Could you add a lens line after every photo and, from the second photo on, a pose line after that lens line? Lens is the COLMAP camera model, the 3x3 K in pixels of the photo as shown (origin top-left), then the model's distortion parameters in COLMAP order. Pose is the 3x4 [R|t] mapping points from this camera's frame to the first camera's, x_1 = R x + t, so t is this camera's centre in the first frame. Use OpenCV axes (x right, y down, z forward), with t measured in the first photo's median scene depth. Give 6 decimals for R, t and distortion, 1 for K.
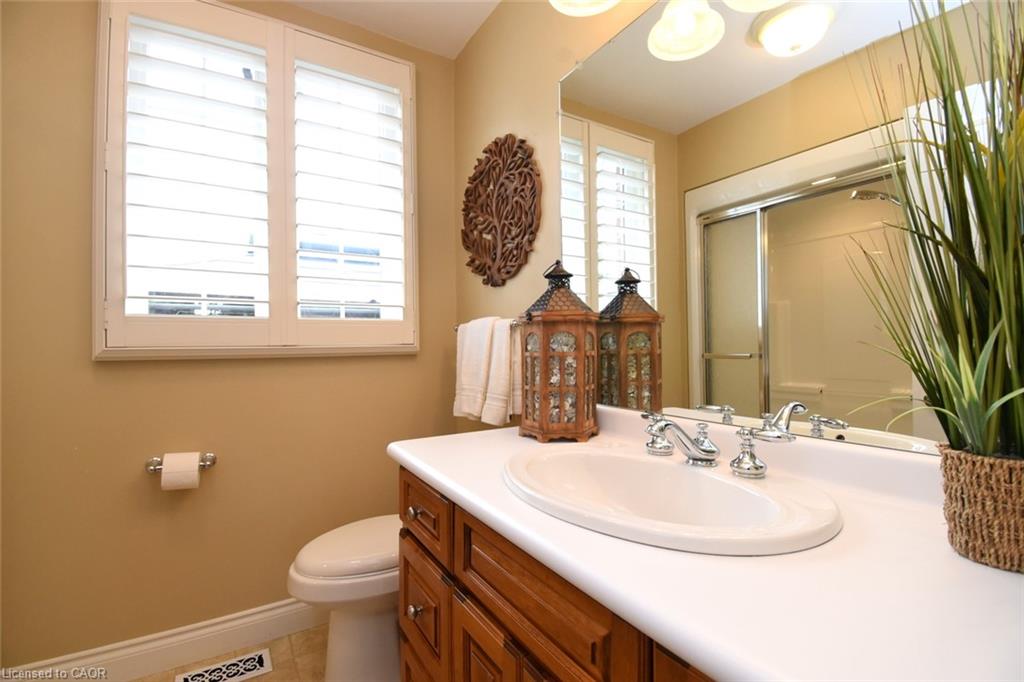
lens RADIAL K [[447.9, 0, 508.7], [0, 447.9, 343.6], [0, 0, 1]] dist [0.018037, -0.024421]
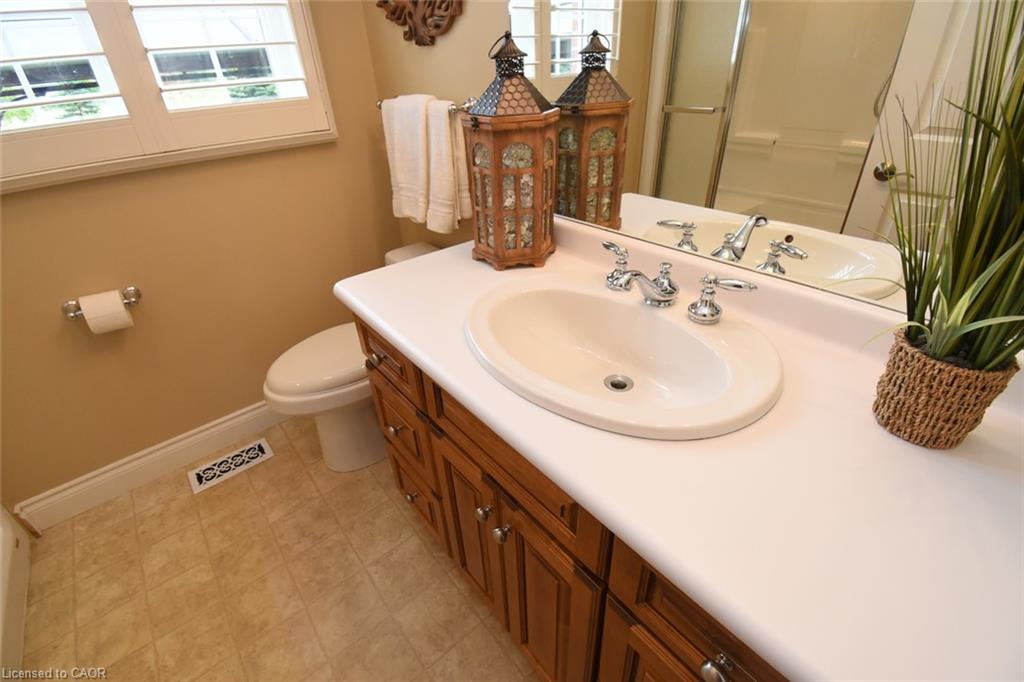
lens RADIAL K [[447.9, 0, 508.7], [0, 447.9, 343.6], [0, 0, 1]] dist [0.018037, -0.024421]
pose [[0.990427, -0.098044, 0.097173, -0.010744], [0.032115, 0.848286, 0.528564, -0.134491], [-0.134253, -0.520383, 0.843314, 0.096123]]
